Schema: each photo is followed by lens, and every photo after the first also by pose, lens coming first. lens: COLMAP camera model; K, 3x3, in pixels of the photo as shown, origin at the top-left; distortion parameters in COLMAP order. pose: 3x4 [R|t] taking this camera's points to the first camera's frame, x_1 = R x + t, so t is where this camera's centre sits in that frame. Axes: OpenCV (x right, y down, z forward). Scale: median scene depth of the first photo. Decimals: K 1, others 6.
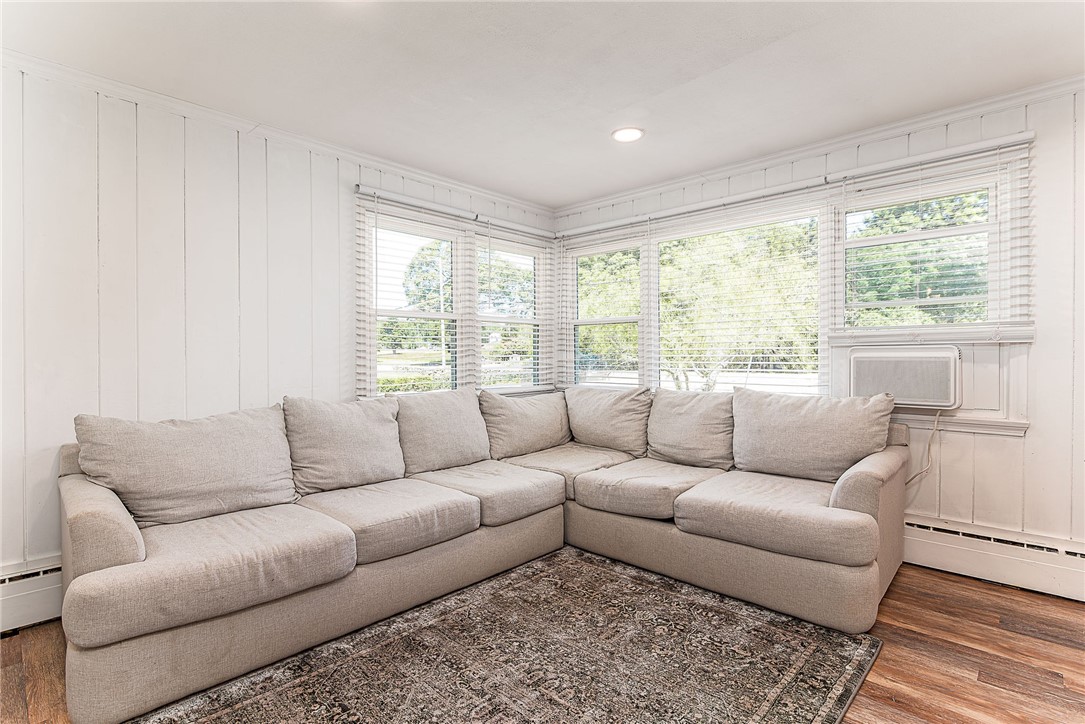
lens RADIAL K [[529.0, 0, 542.5], [0, 529.0, 362.0], [0, 0, 1]] dist [-0.003010, -0.001309]
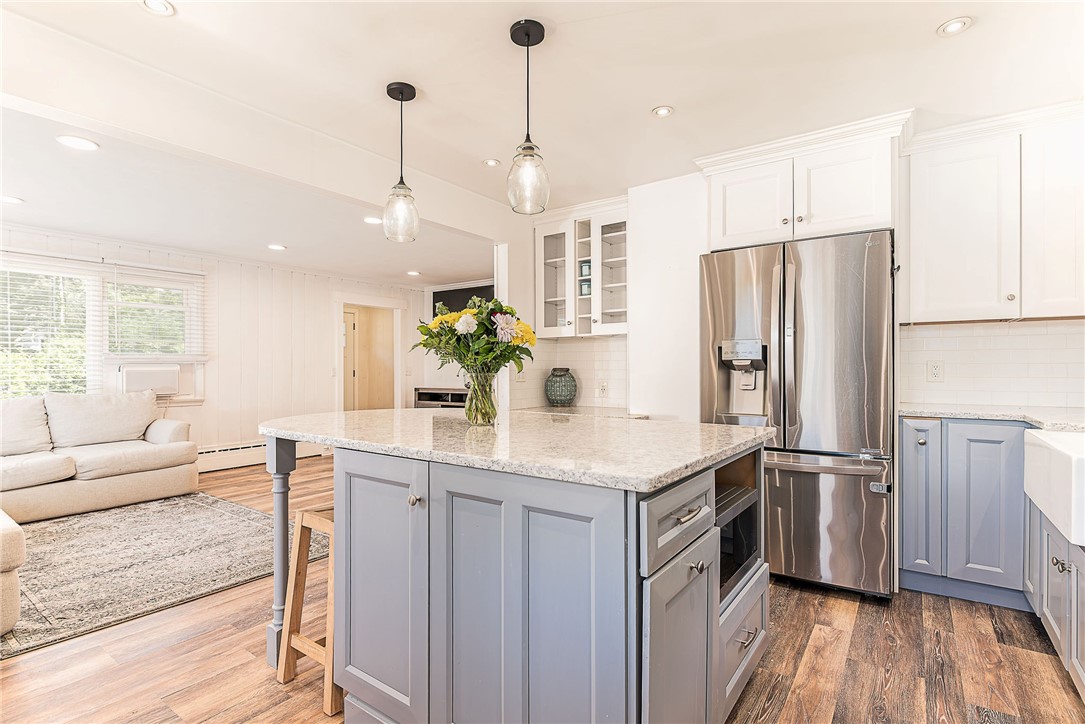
lens RADIAL K [[521.0, 0, 539.8], [0, 521.0, 368.1], [0, 0, 1]] dist [-0.003927, -0.000465]
pose [[-0.125129, 0.001174, 0.992140, -1.406631], [0.018090, 0.999836, 0.001098, 0.006912], [-0.991976, 0.018085, -0.125129, -0.152937]]
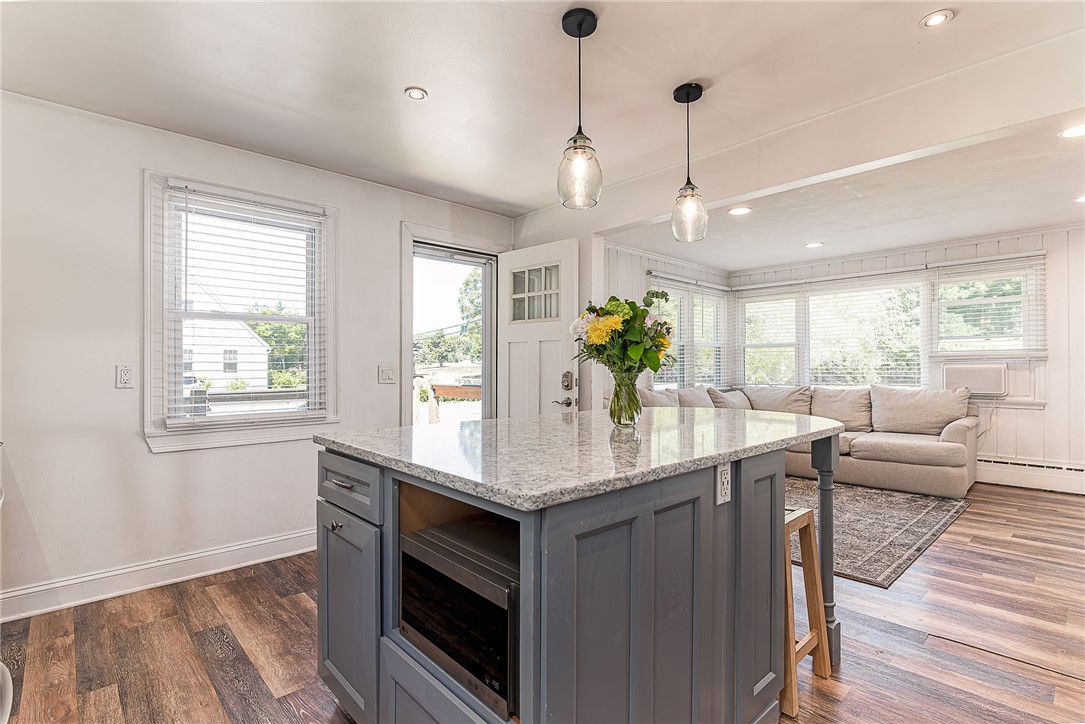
lens RADIAL K [[517.2, 0, 550.5], [0, 517.2, 366.7], [0, 0, 1]] dist [-0.005574, -0.000095]
pose [[0.998116, -0.000067, -0.061358, -0.703292], [-0.000879, 0.999881, -0.015383, 0.016811], [0.061352, 0.015408, 0.997997, -0.906524]]
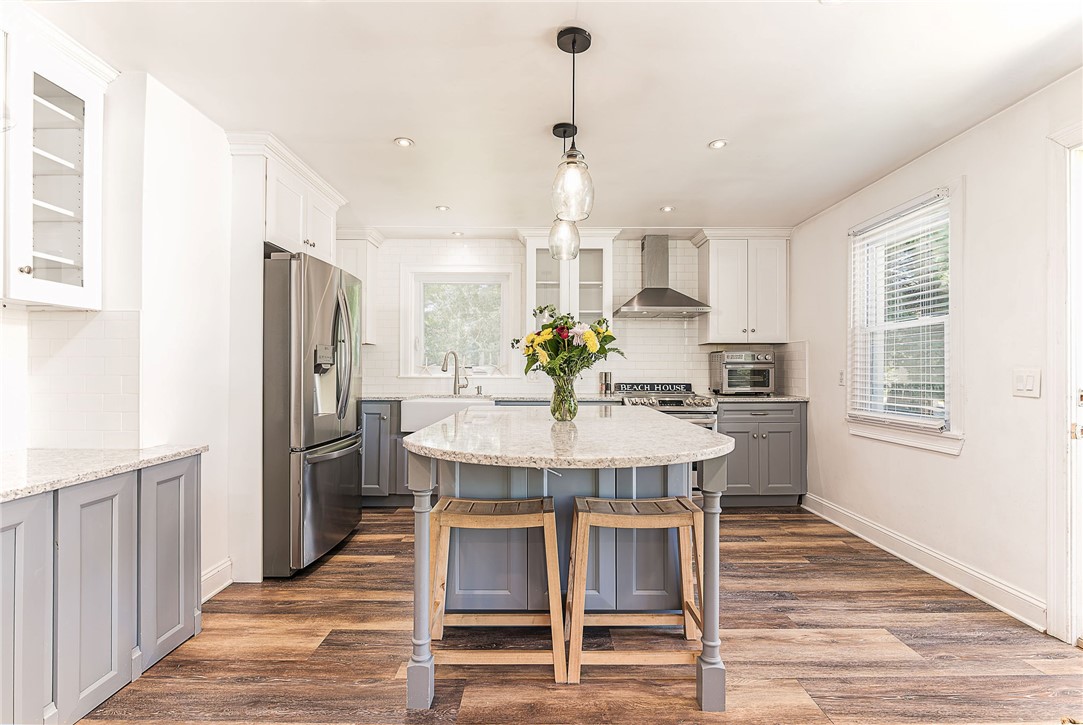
lens RADIAL K [[516.6, 0, 540.5], [0, 516.6, 367.3], [0, 0, 1]] dist [-0.001250, -0.000781]
pose [[-0.726351, -0.001709, -0.687322, -0.002143], [-0.010943, 0.999899, 0.009078, -0.009057], [0.687237, 0.014115, -0.726296, 0.454466]]
